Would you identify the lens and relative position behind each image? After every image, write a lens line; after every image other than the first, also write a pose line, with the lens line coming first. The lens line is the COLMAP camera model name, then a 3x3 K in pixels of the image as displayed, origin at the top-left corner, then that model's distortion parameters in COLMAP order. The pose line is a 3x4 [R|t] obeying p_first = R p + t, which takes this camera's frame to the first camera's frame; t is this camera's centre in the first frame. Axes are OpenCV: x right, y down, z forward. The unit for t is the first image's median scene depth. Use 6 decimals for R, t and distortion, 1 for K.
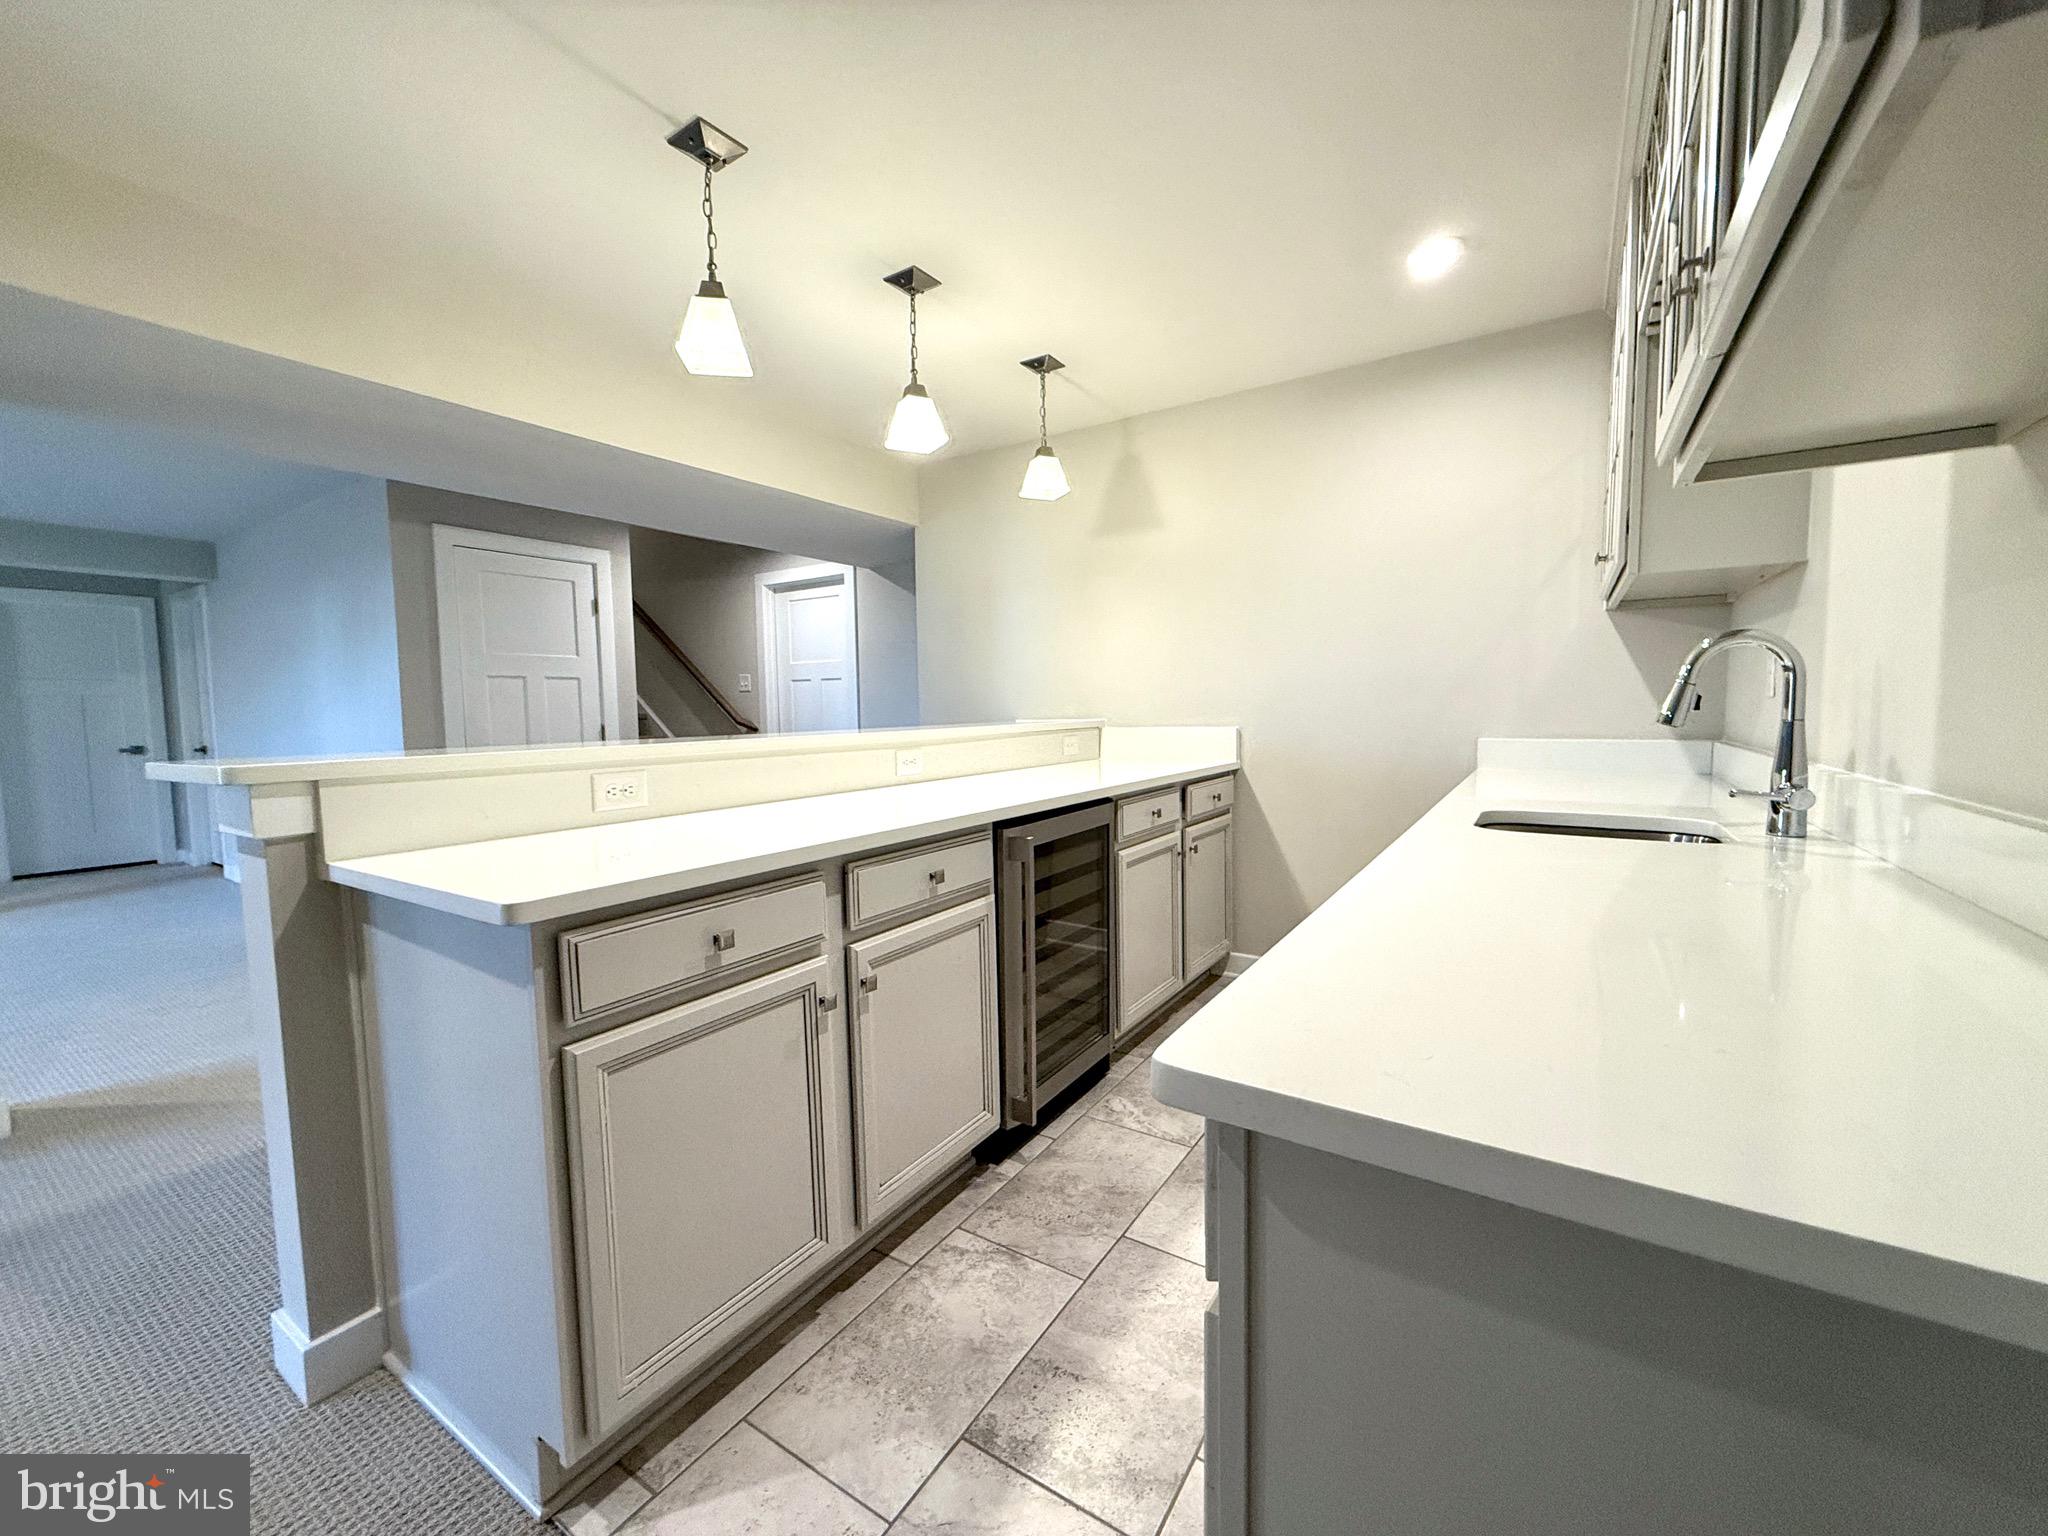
lens RADIAL K [[814.3, 0, 1018.1], [0, 814.3, 766.7], [0, 0, 1]] dist [0.001448, 0.000108]
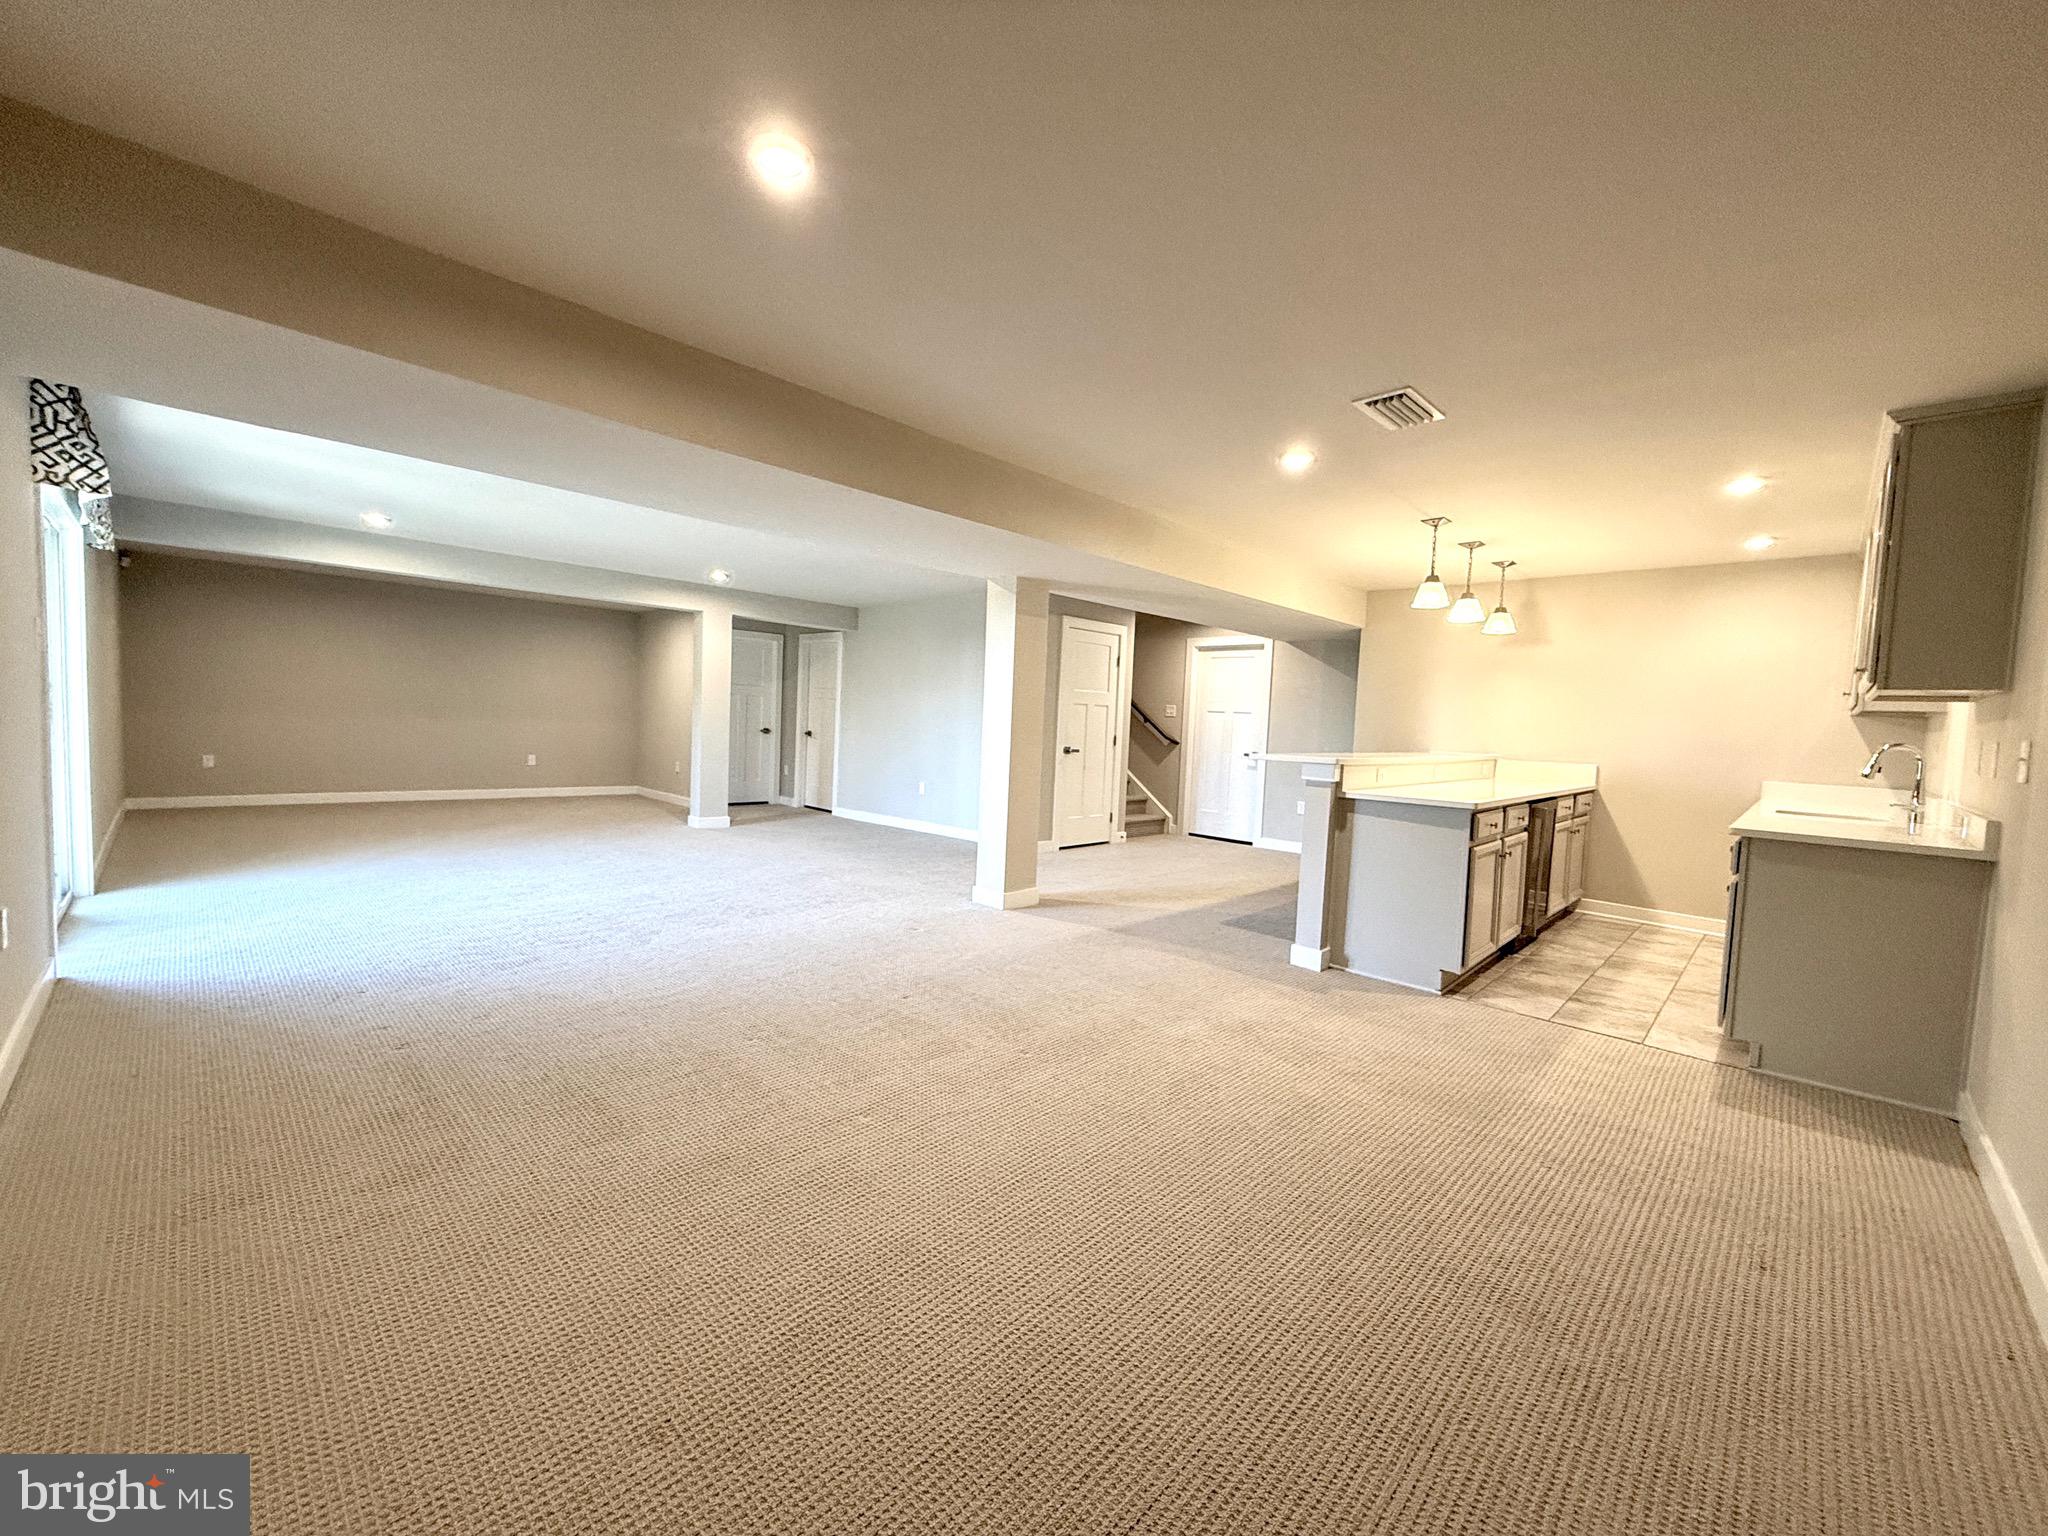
lens RADIAL K [[809.0, 0, 1024.0], [0, 809.0, 768.0], [0, 0, 1]] dist [-0.001374, -0.000178]
pose [[0.979963, 0.068744, -0.186939, -0.586850], [-0.071721, 0.997382, -0.009200, 0.058201], [0.185817, 0.022423, 0.982328, -0.879915]]
